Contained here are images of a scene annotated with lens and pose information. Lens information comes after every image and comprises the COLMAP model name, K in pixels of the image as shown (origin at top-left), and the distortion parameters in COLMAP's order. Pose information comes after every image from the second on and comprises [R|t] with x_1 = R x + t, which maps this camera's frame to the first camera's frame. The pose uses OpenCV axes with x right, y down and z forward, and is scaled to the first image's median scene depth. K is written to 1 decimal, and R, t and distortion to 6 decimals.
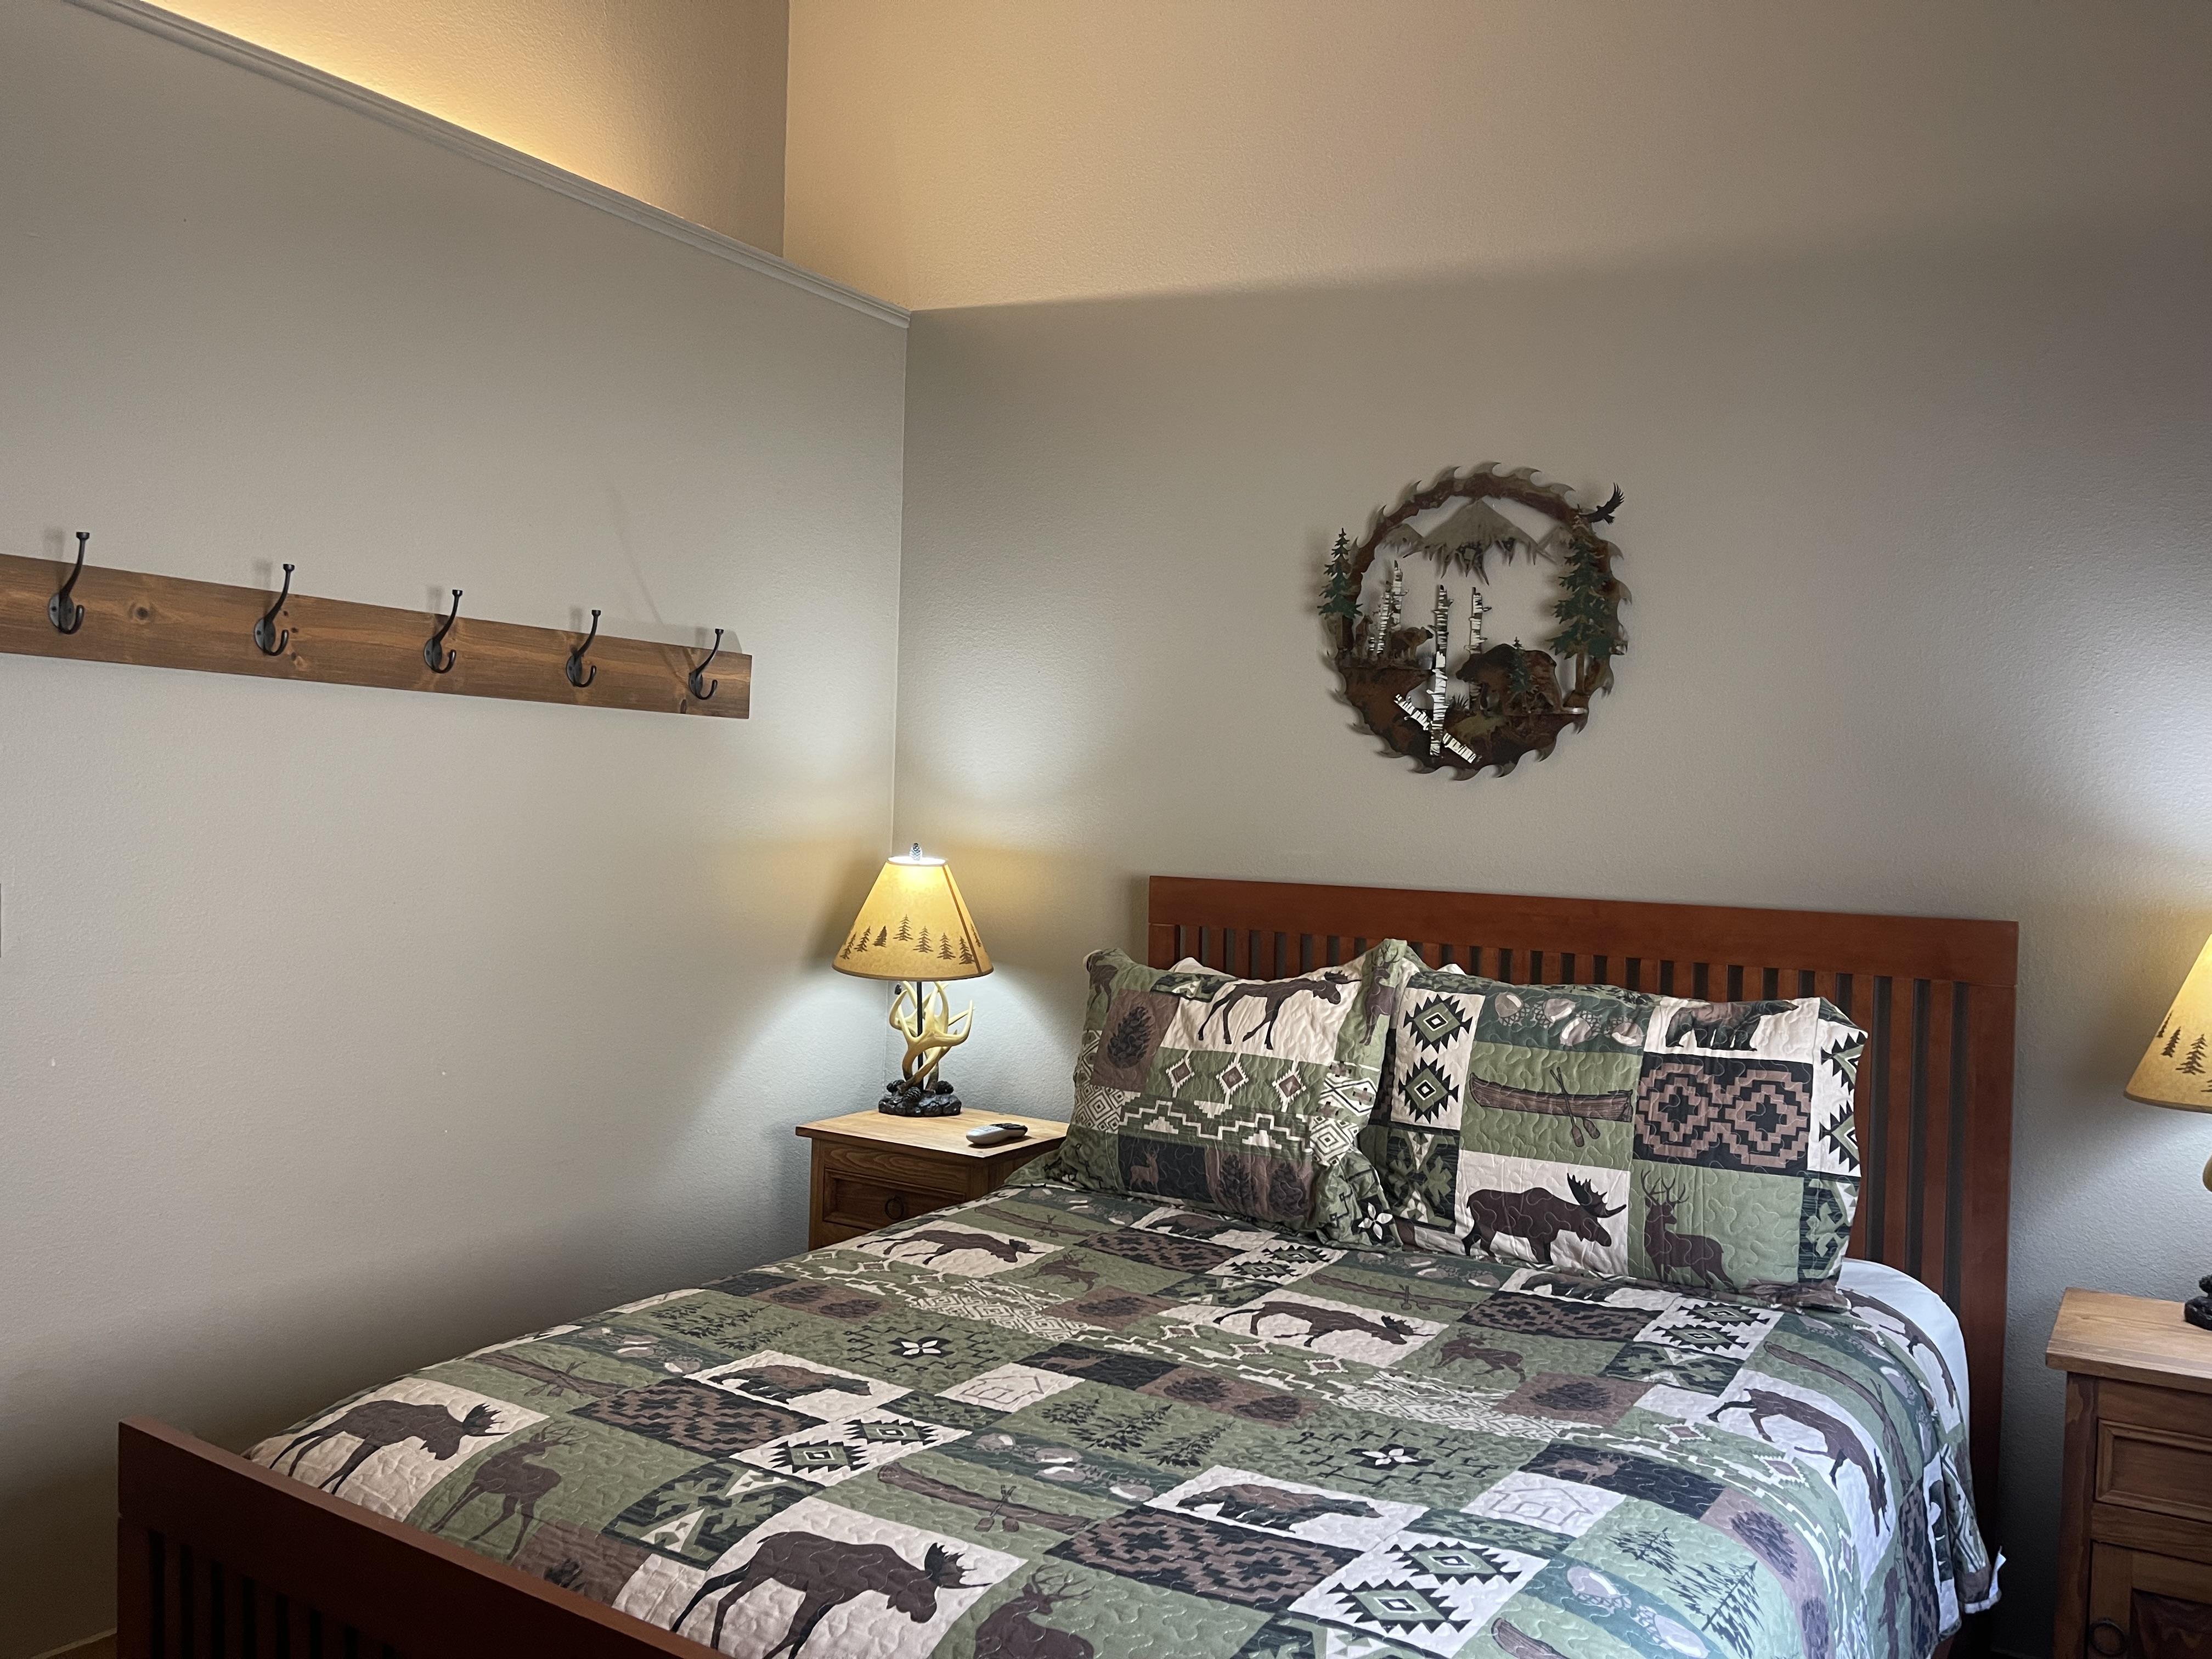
lens RADIAL K [[1678.6, 0, 1086.0], [0, 1678.6, 827.8], [0, 0, 1]] dist [0.072100, -0.127480]
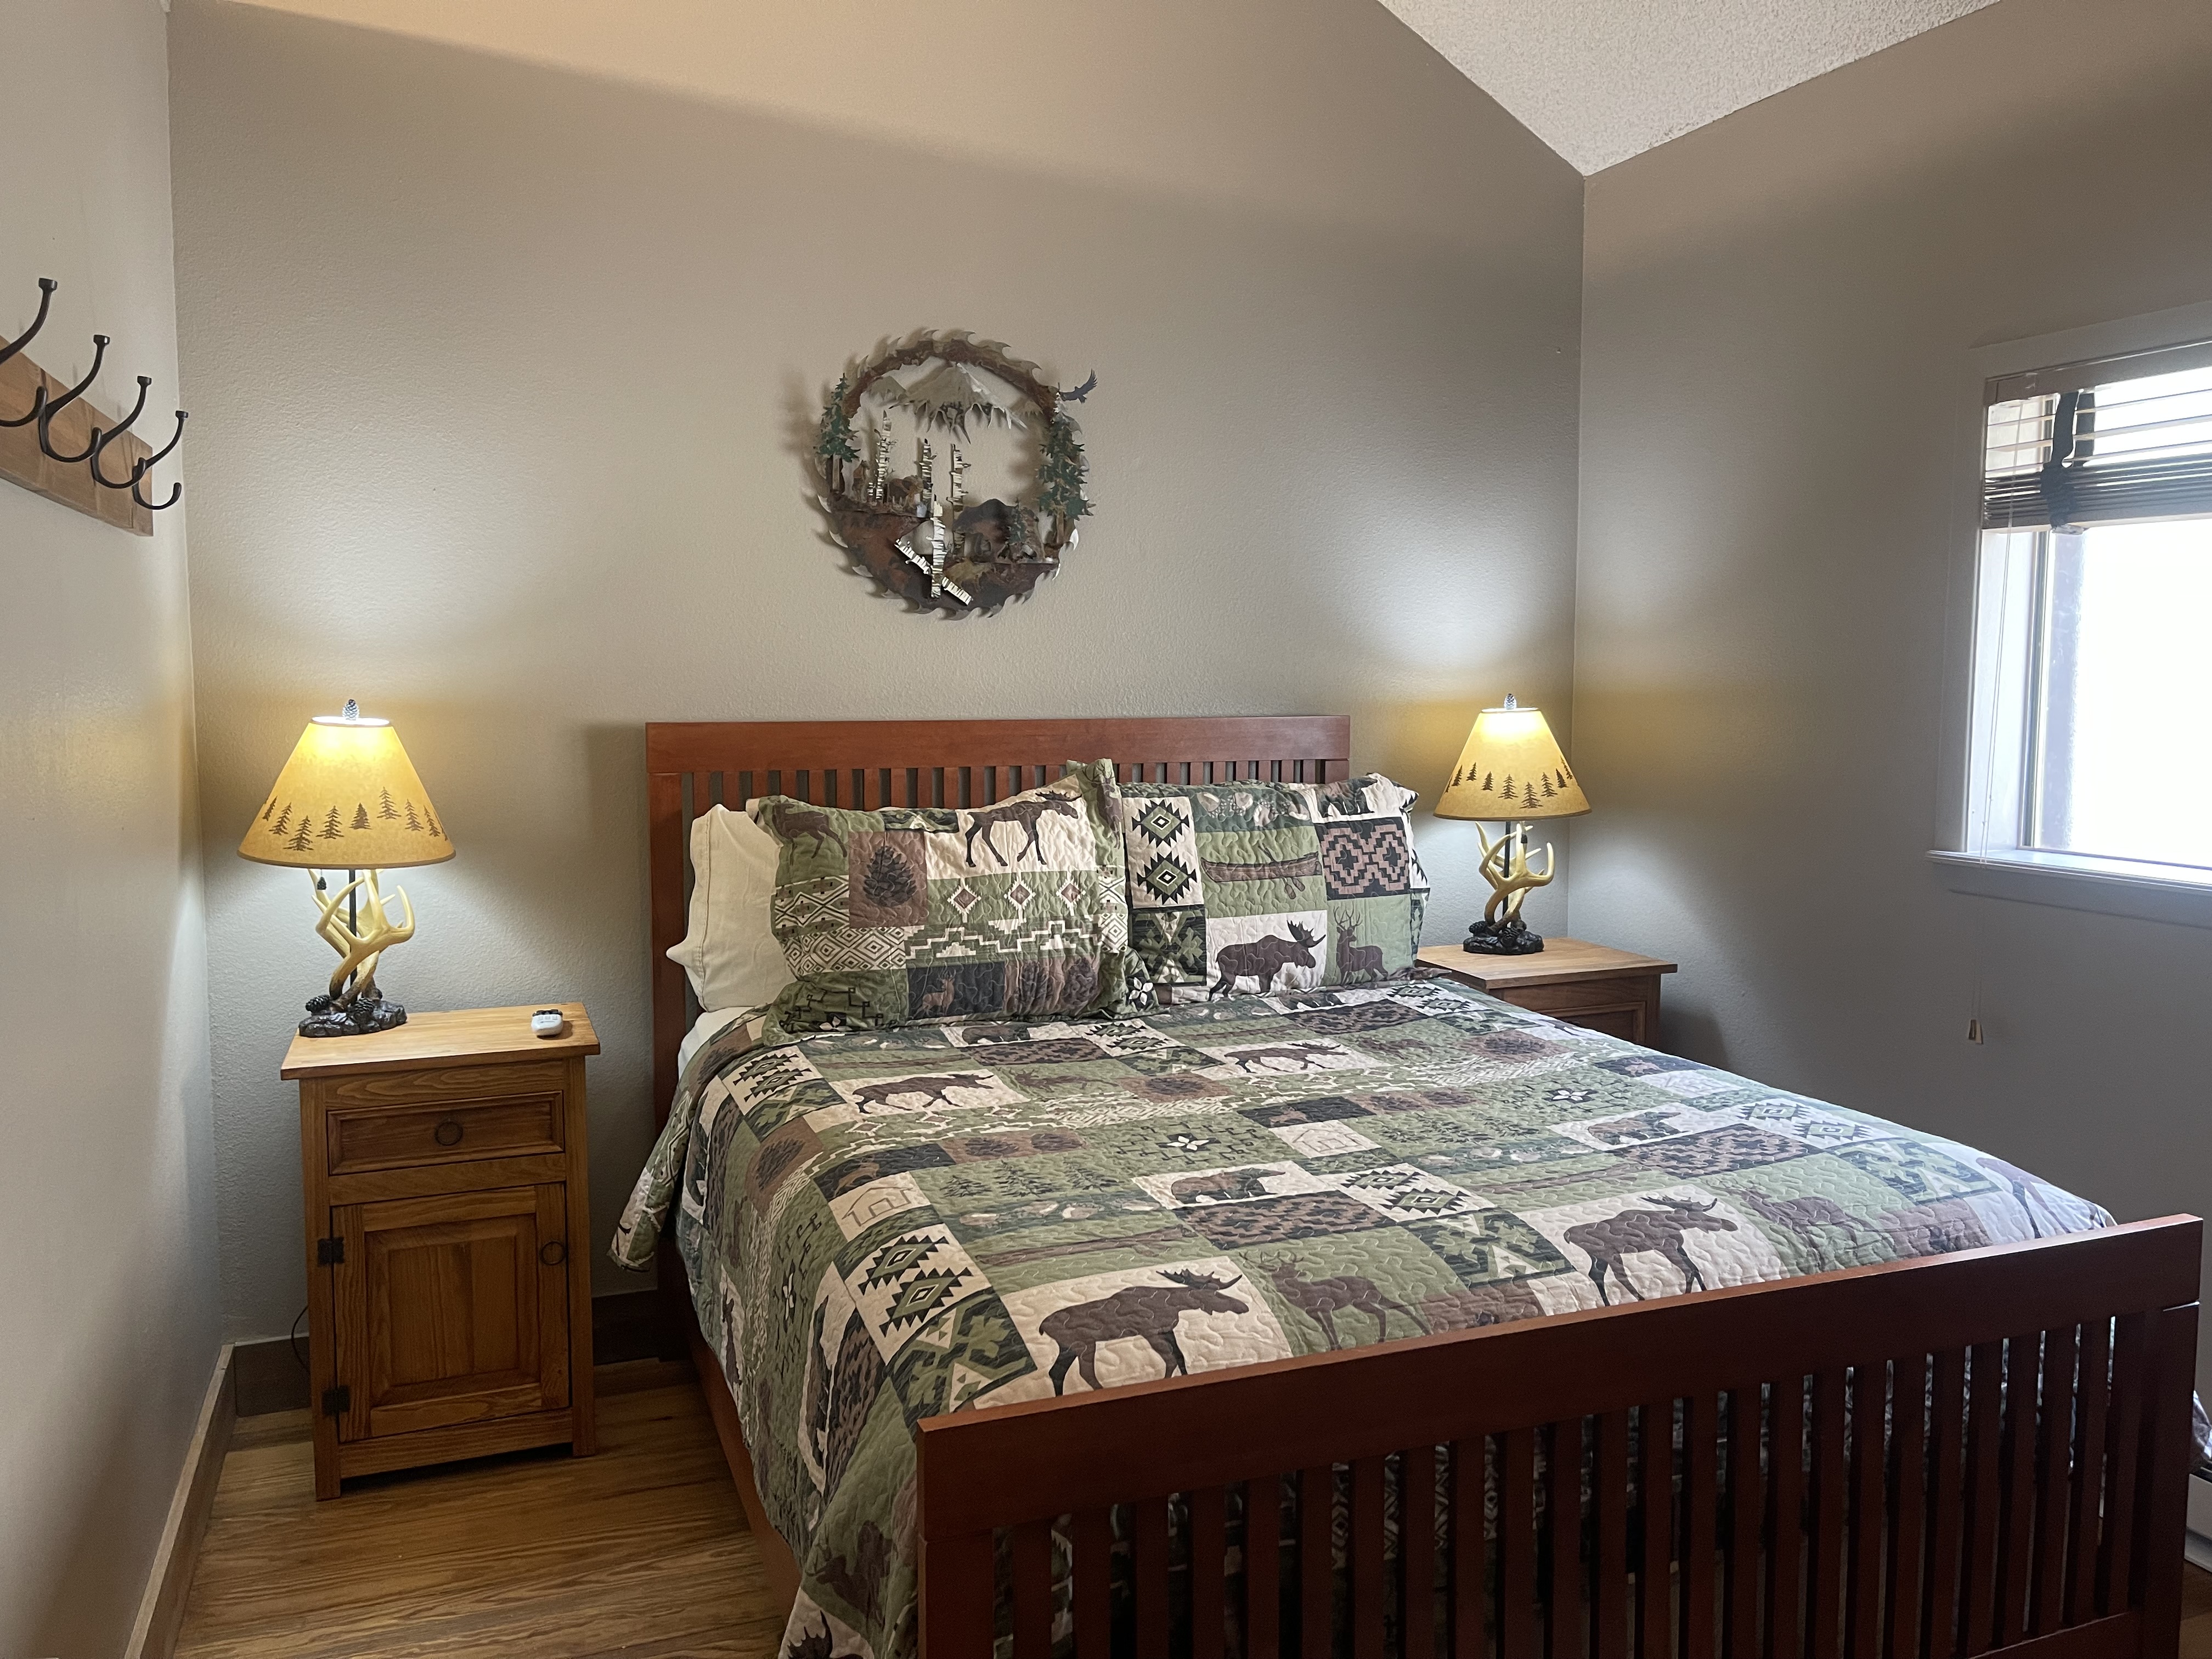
lens RADIAL K [[1682.7, 0, 1106.0], [0, 1682.7, 829.5], [0, 0, 1]] dist [0.067960, -0.079012]
pose [[0.582753, -0.108430, 0.805383, -0.814603], [0.024100, 0.992929, 0.116241, -0.022535], [-0.812292, -0.048330, 0.581245, 0.332651]]
